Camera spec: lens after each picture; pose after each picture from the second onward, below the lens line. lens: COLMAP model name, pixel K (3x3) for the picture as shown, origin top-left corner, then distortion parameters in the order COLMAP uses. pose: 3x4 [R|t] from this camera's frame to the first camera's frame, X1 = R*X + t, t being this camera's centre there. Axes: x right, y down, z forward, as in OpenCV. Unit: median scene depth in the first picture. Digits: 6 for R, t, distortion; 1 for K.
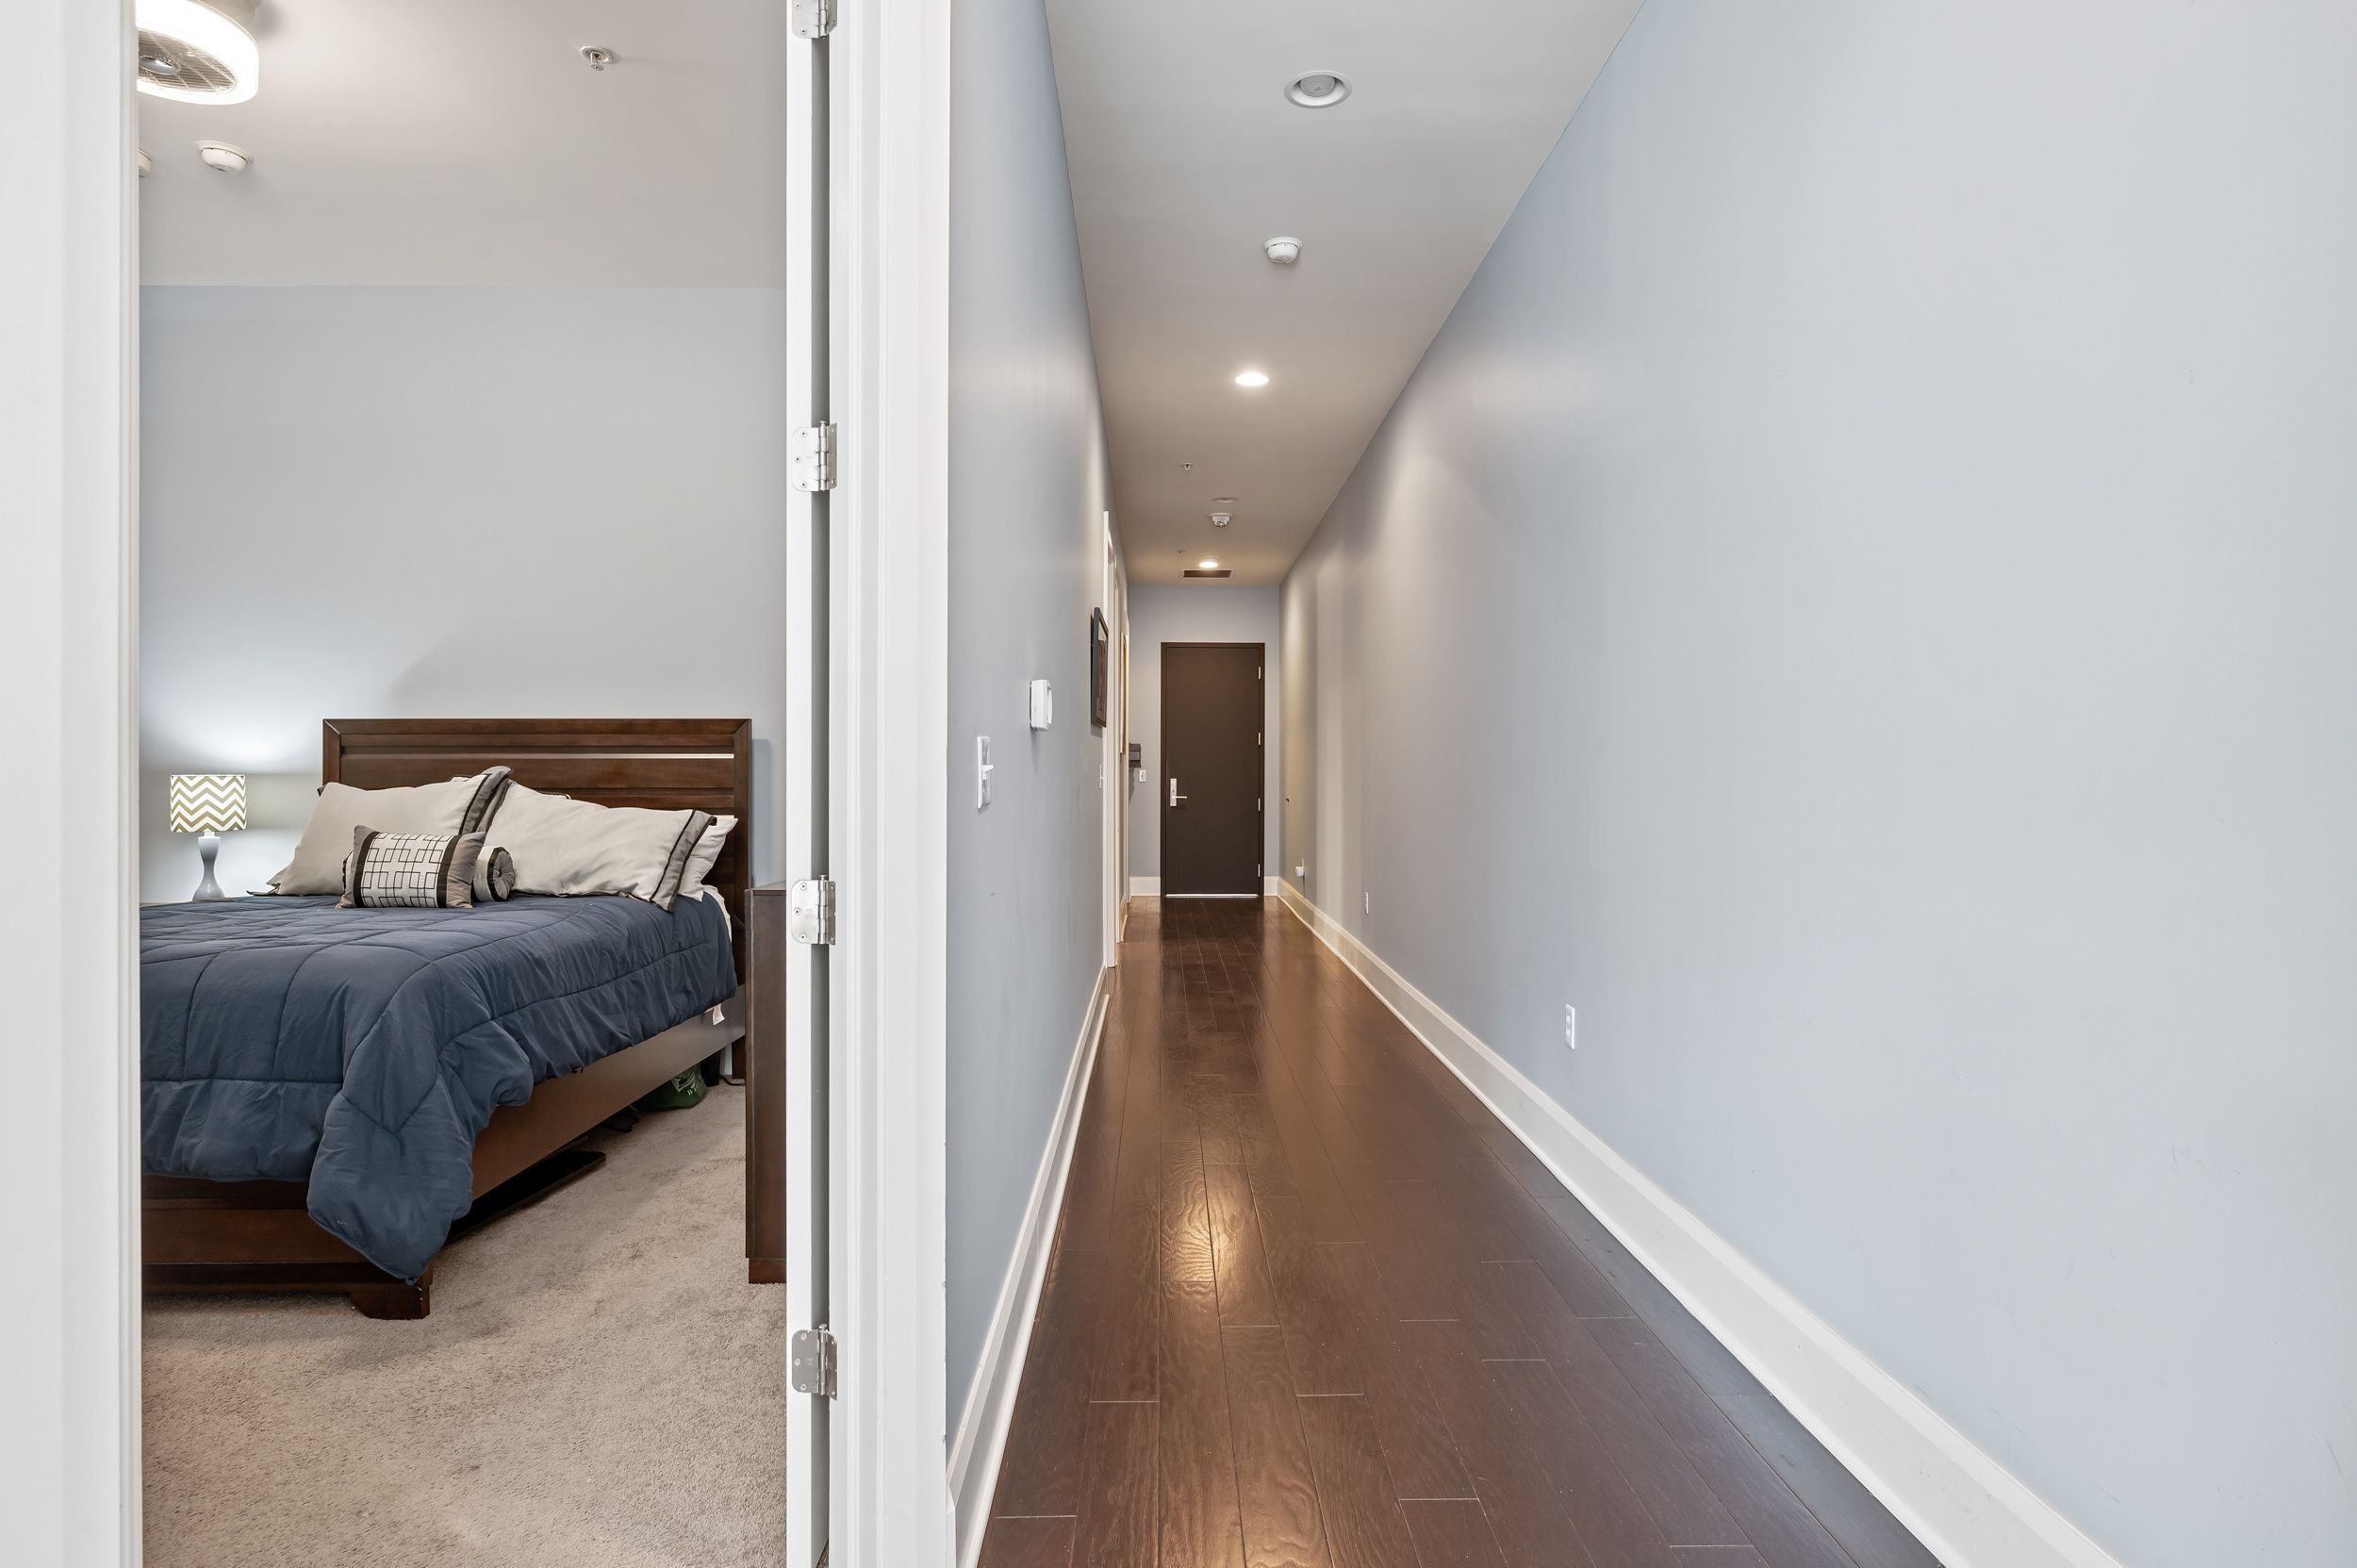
lens RADIAL K [[1225.3, 0, 1178.5], [0, 1225.3, 784.0], [0, 0, 1]] dist [0.000074, 0.000090]
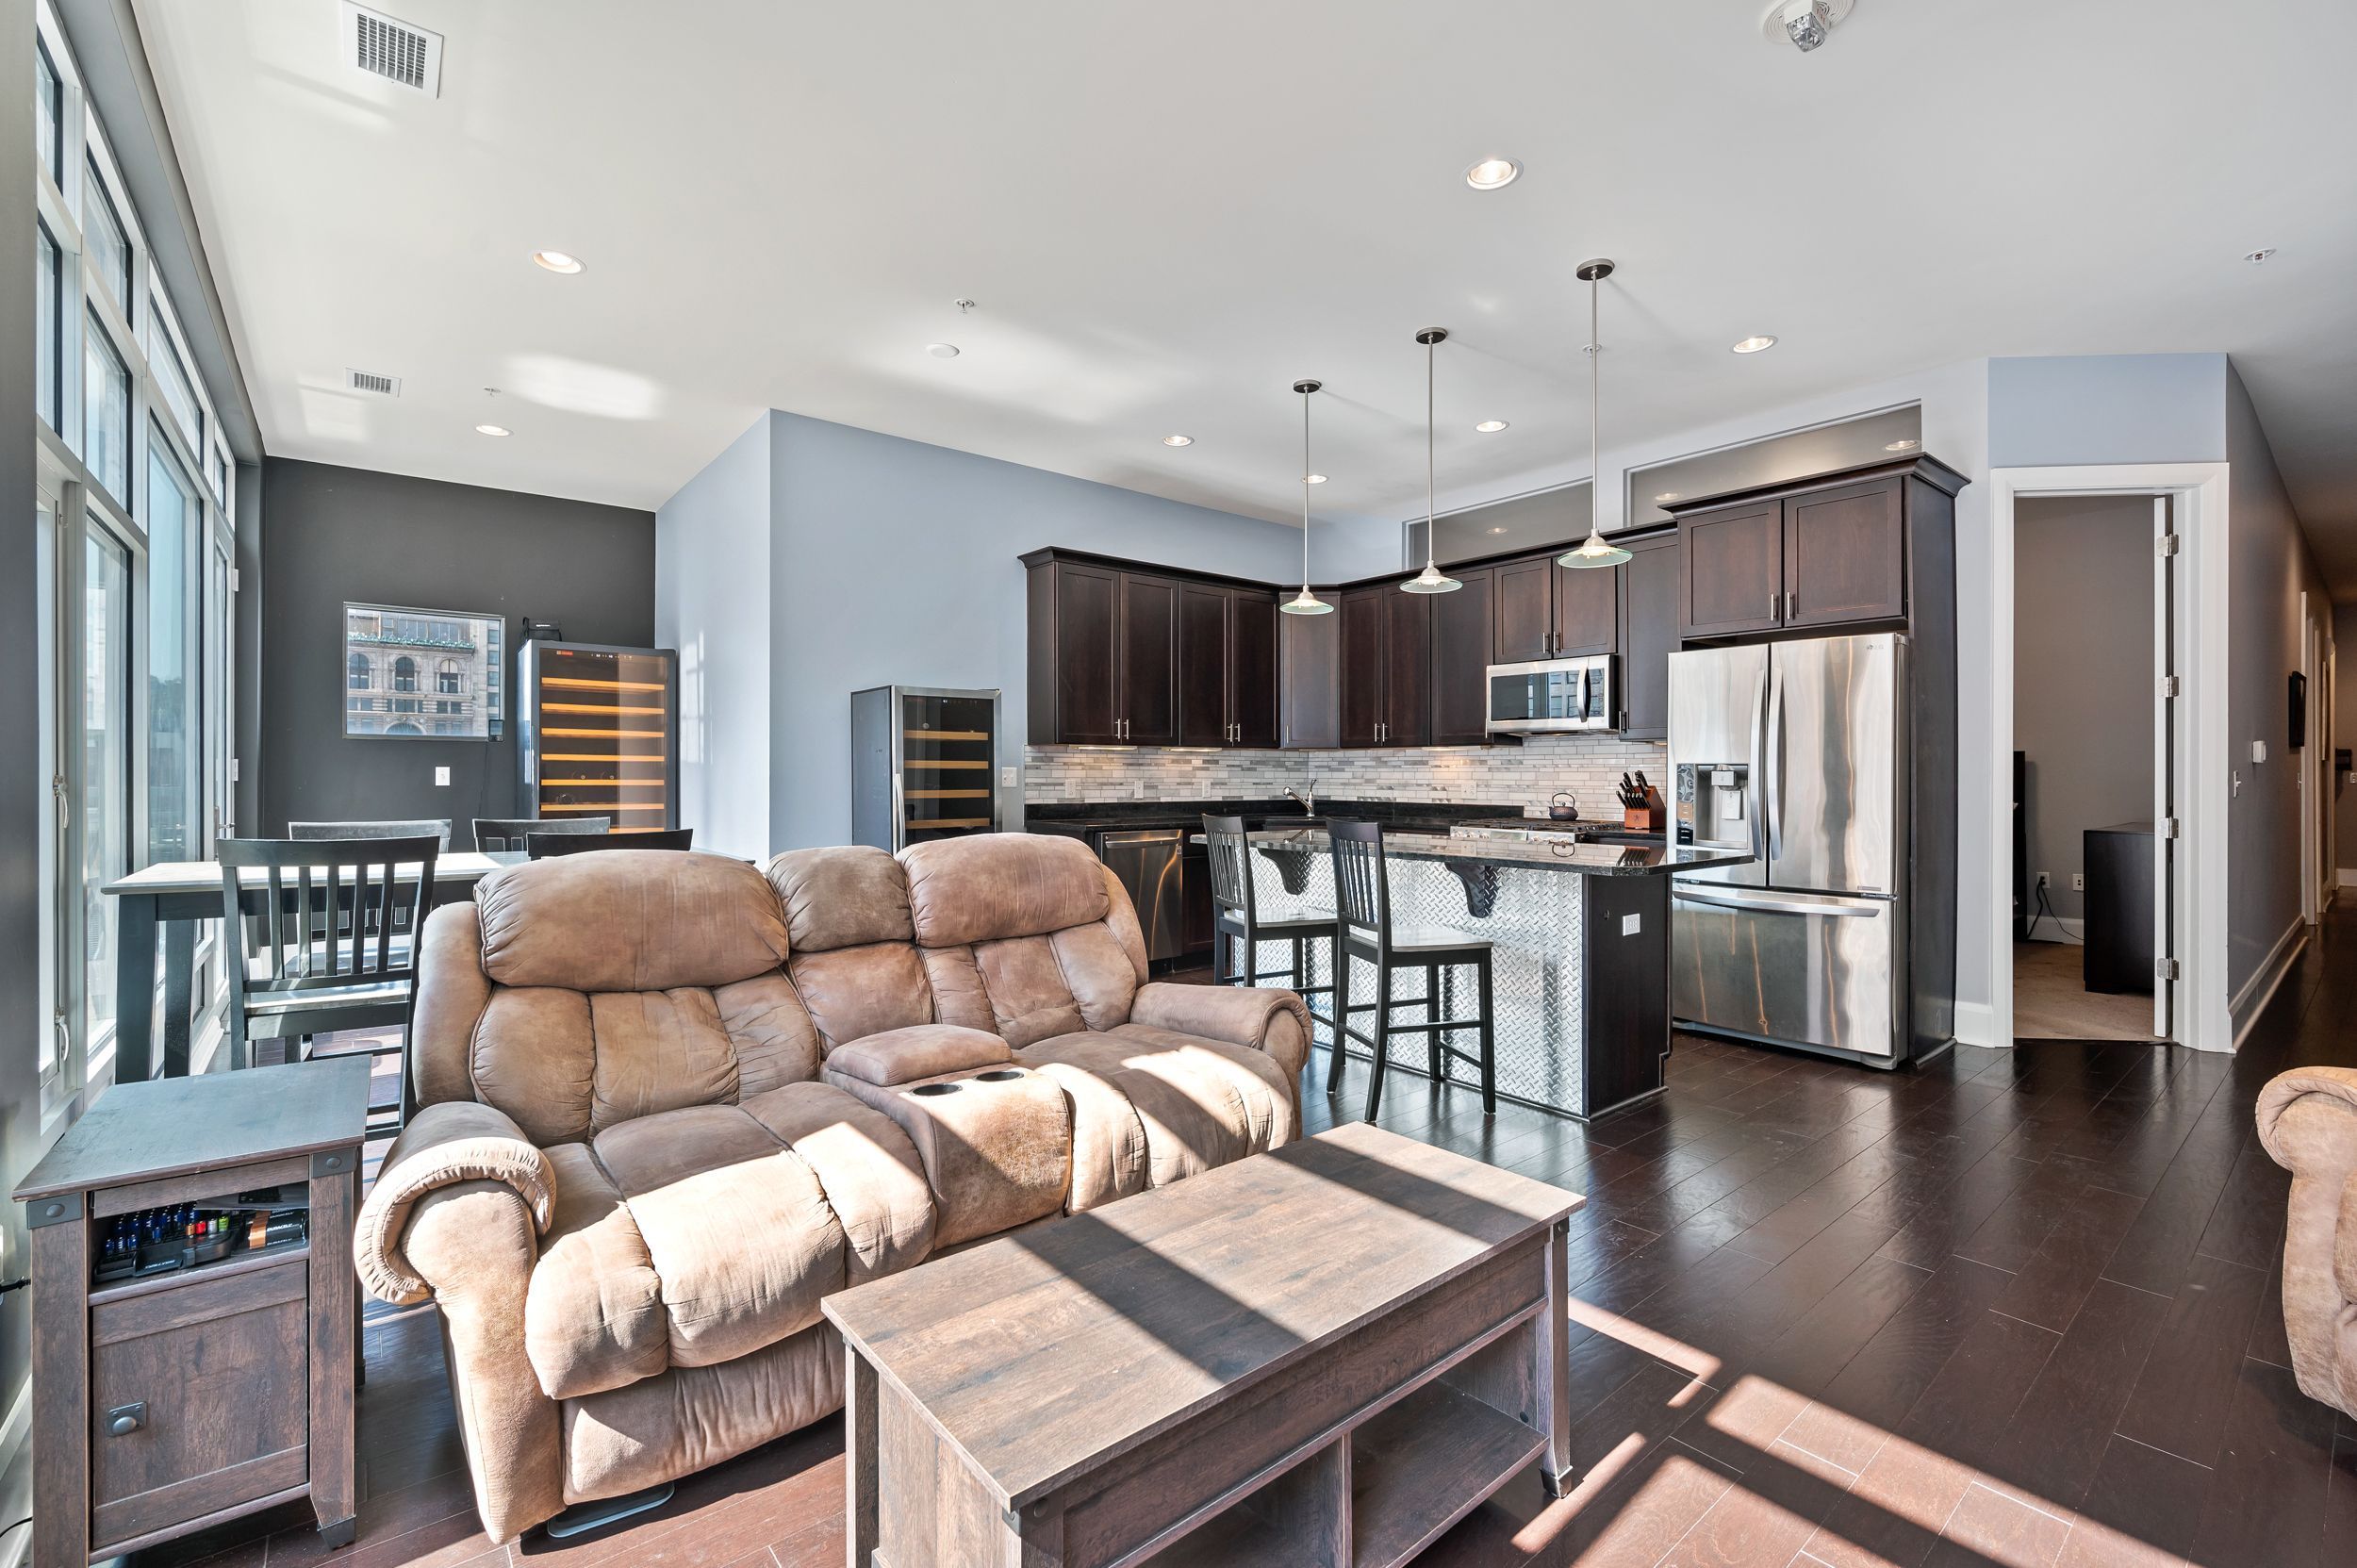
lens RADIAL K [[1000.0, 0, 1190.5], [0, 1000.0, 776.0], [0, 0, 1]] dist [0.001221, 0.000327]
pose [[0.623074, -0.001477, -0.782161, 0.044147], [-0.002668, 0.999988, -0.004014, -0.003758], [0.782158, 0.004588, 0.623063, -0.728019]]
